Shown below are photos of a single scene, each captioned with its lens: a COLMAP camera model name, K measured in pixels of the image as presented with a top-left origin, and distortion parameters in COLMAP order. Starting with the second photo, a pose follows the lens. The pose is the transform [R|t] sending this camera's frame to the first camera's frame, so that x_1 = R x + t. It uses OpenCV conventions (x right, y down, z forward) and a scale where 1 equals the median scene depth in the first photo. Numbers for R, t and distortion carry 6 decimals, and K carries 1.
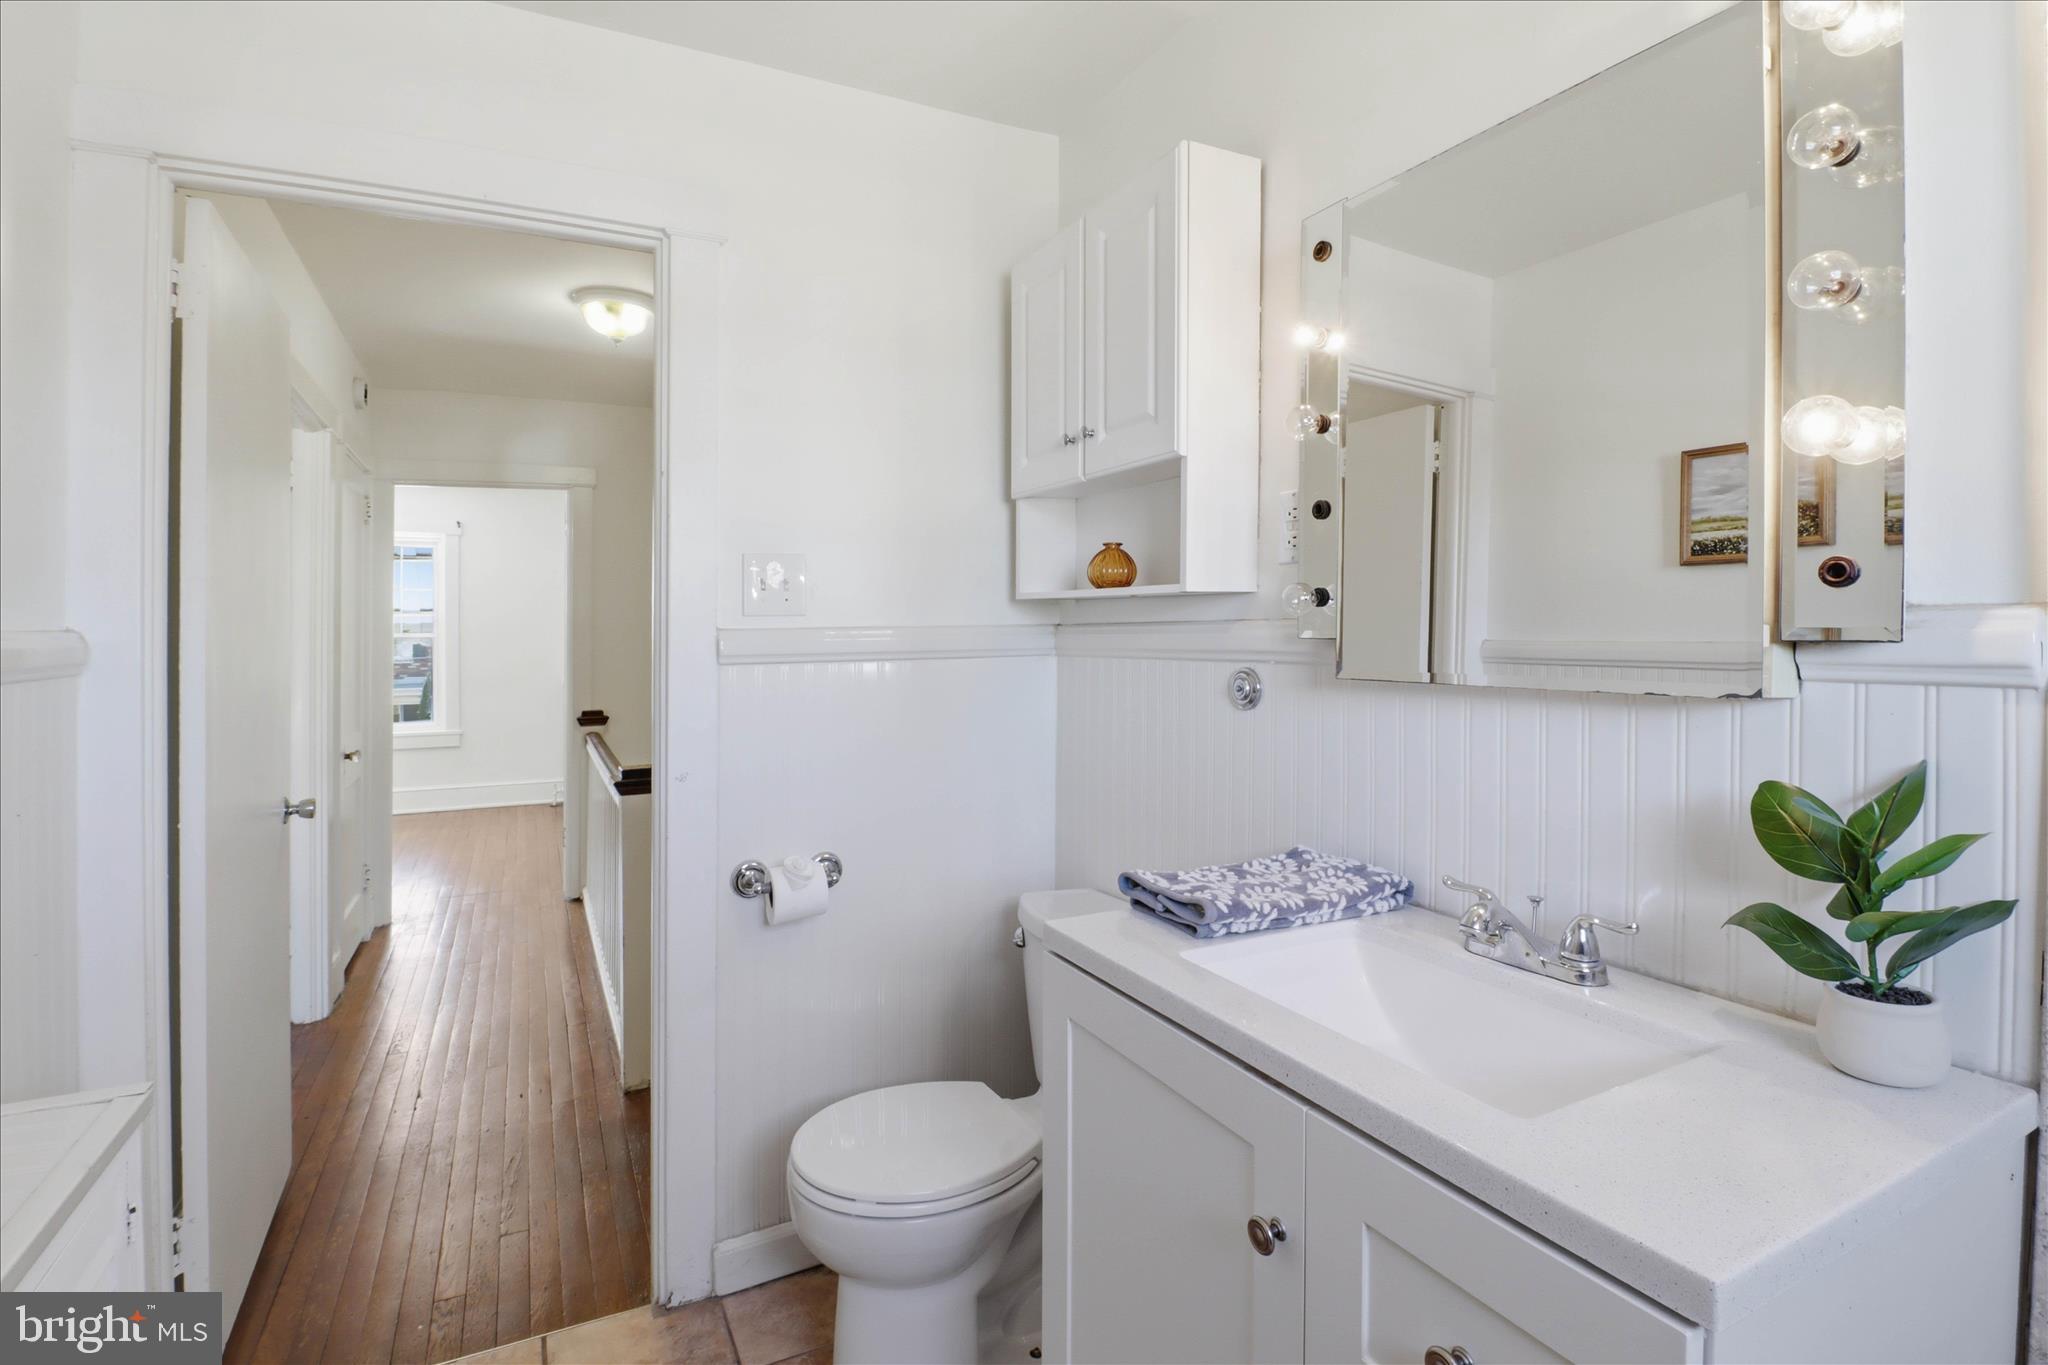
lens RADIAL K [[947.6, 0, 989.5], [0, 947.6, 647.8], [0, 0, 1]] dist [-0.003386, -0.016333]
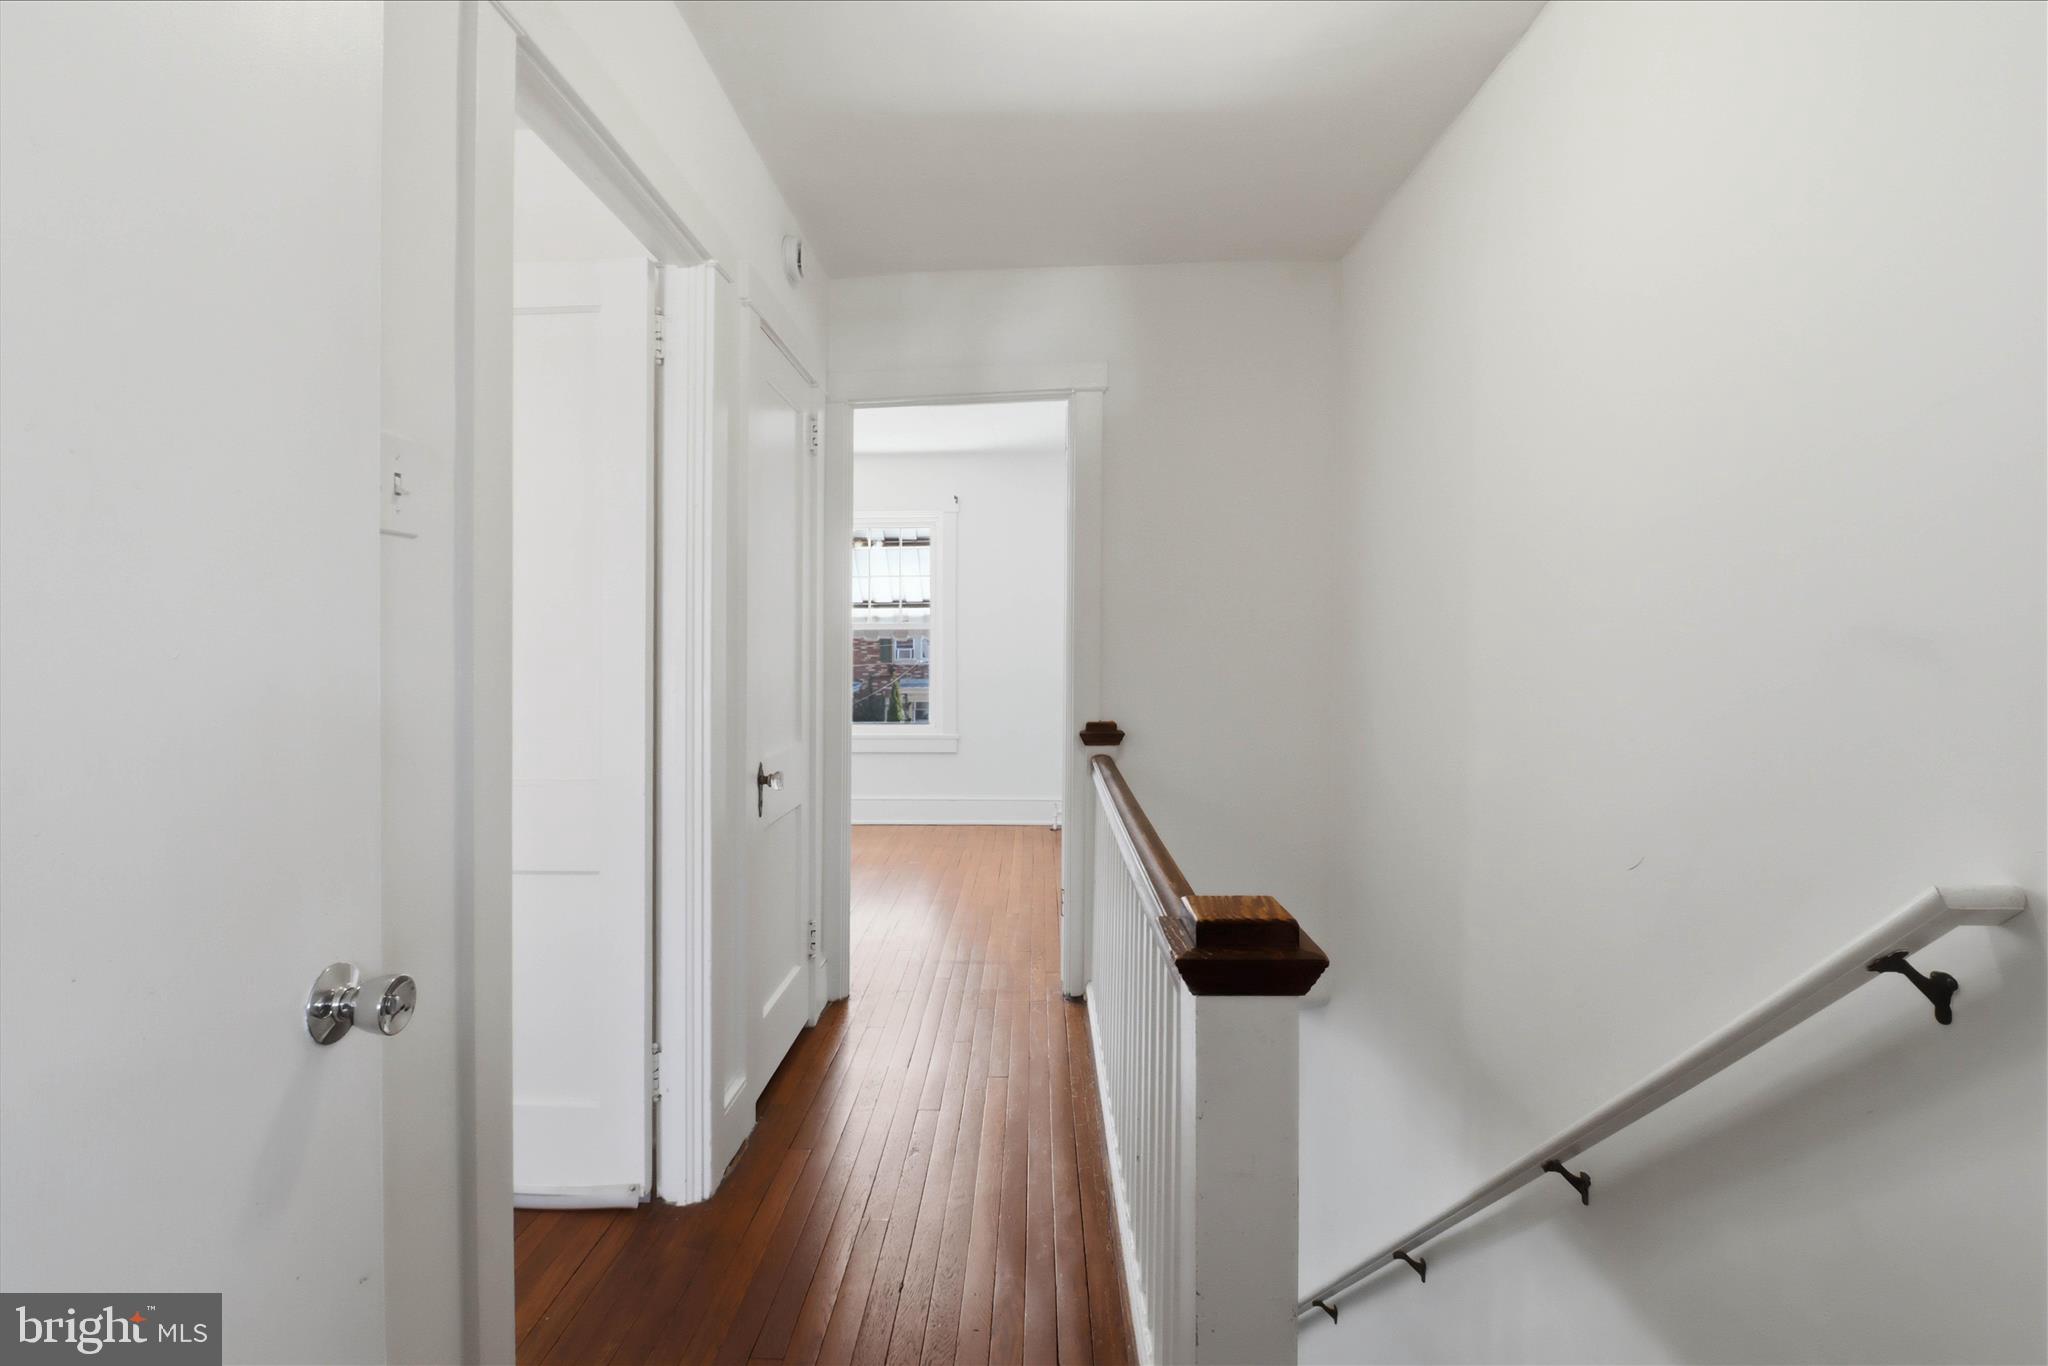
lens RADIAL K [[947.6, 0, 989.5], [0, 947.6, 648.3], [0, 0, 1]] dist [-0.003386, -0.016333]
pose [[0.876000, 0.000881, -0.482310, -0.165705], [-0.004252, 0.999974, -0.005897, 0.018238], [0.482292, 0.007216, 0.875981, 0.375056]]
